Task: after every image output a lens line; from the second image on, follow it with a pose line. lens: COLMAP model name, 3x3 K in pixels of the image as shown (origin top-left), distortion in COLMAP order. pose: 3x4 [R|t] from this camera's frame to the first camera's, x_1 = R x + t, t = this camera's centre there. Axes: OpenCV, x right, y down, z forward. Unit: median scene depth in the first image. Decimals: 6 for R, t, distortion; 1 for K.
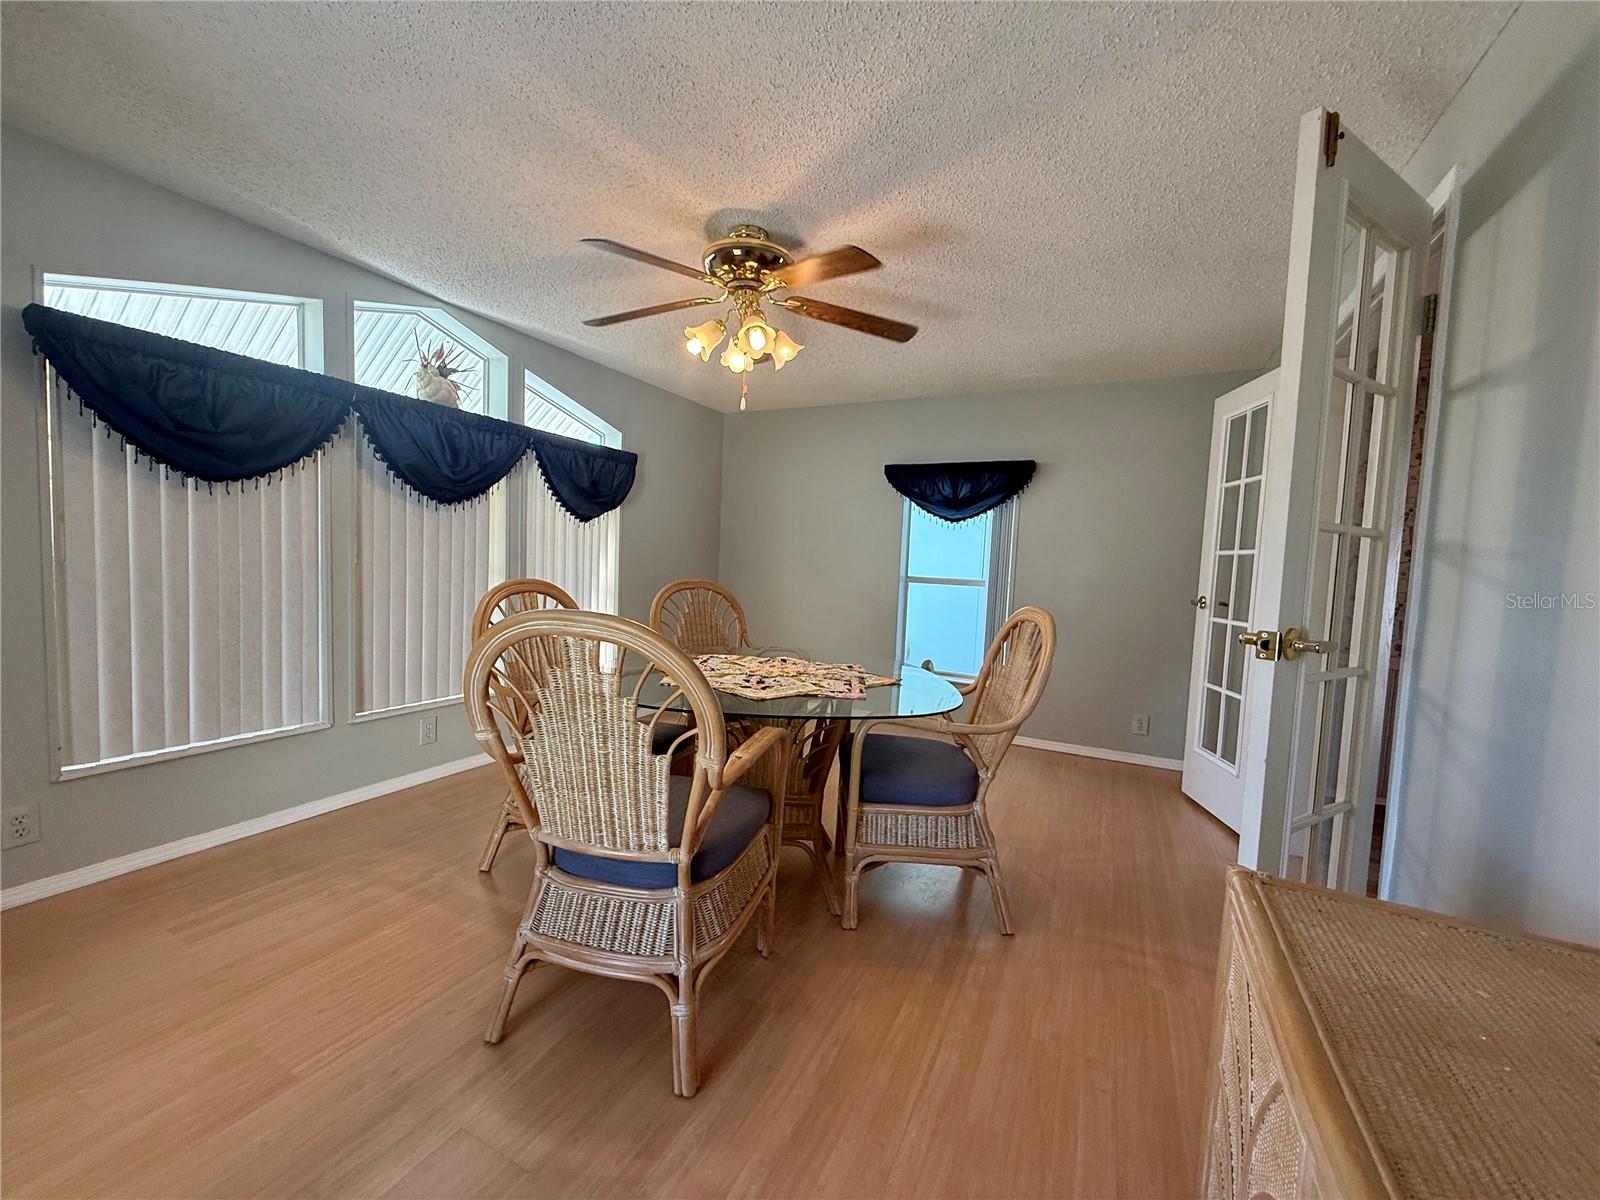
lens RADIAL K [[637.7, 0, 793.4], [0, 637.7, 602.7], [0, 0, 1]] dist [0.002246, -0.000008]
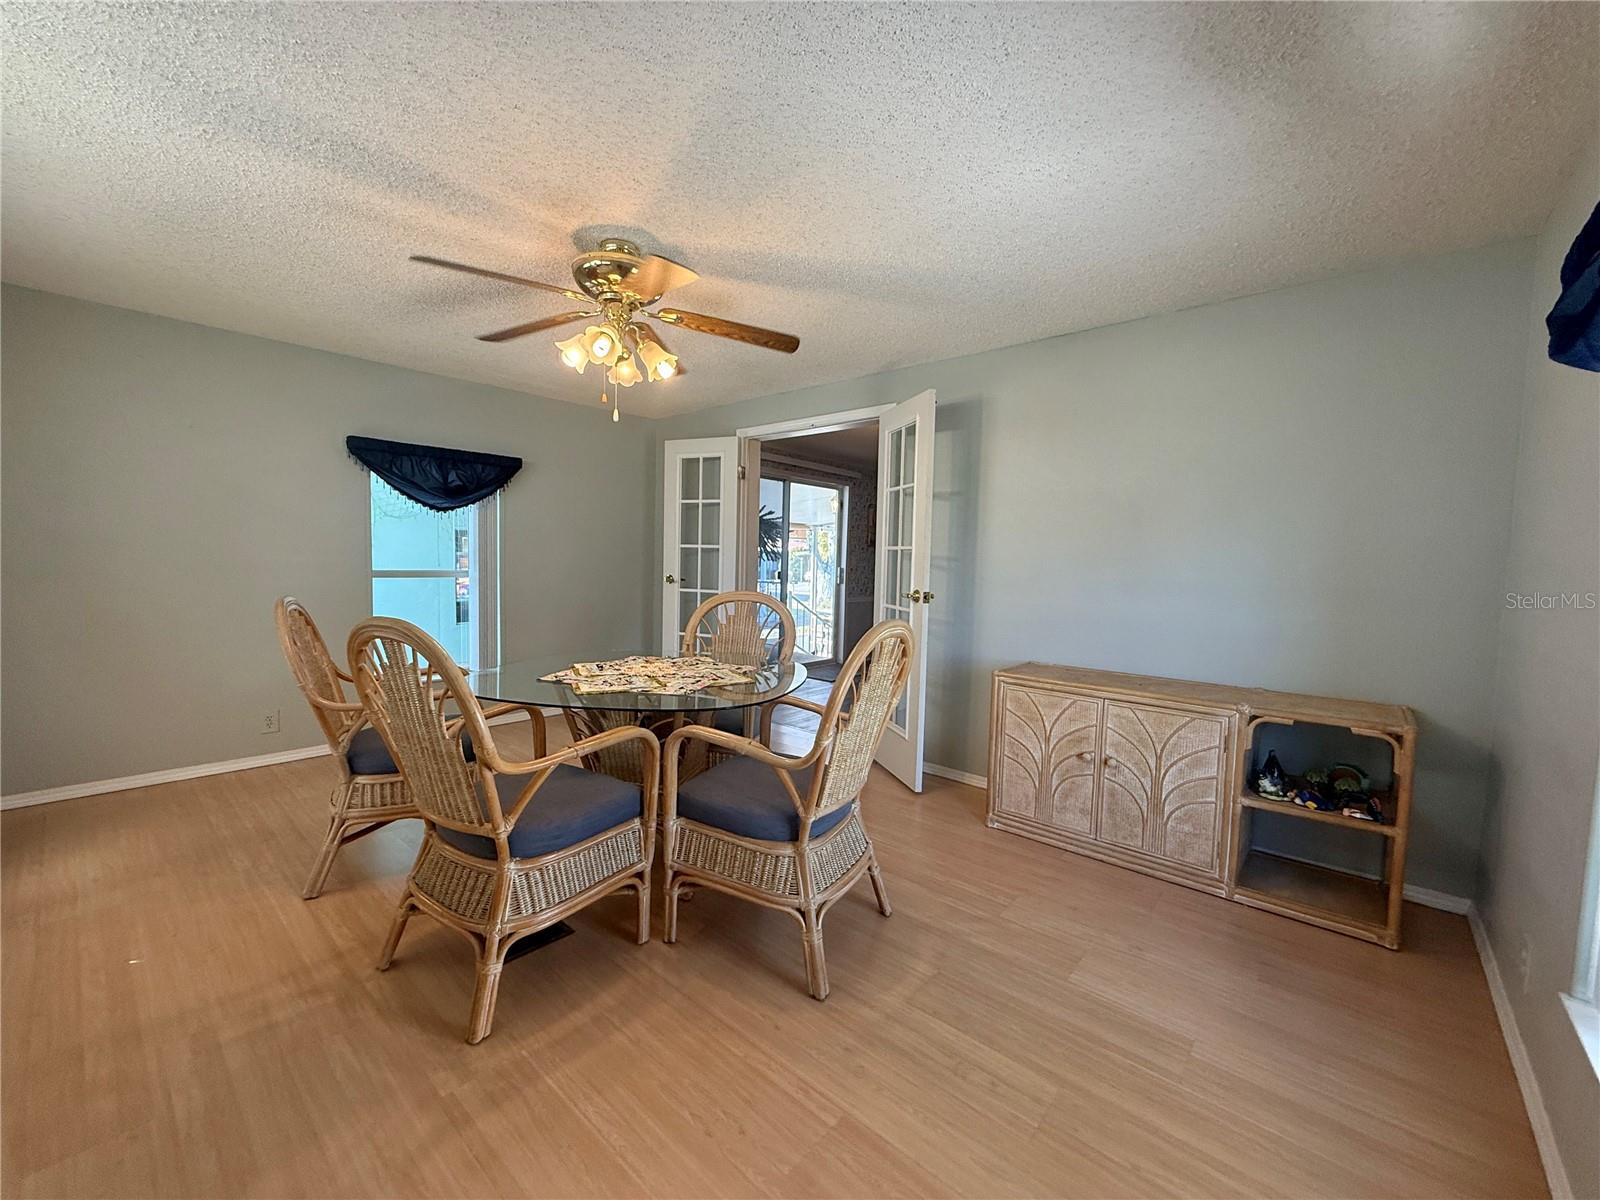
lens RADIAL K [[637.7, 0, 795.2], [0, 637.7, 599.0], [0, 0, 1]] dist [0.002246, -0.000008]
pose [[0.246853, -0.094820, 0.964403, -0.731029], [0.048516, 0.995163, 0.085426, -0.068366], [-0.967838, 0.025702, 0.250259, 0.346305]]
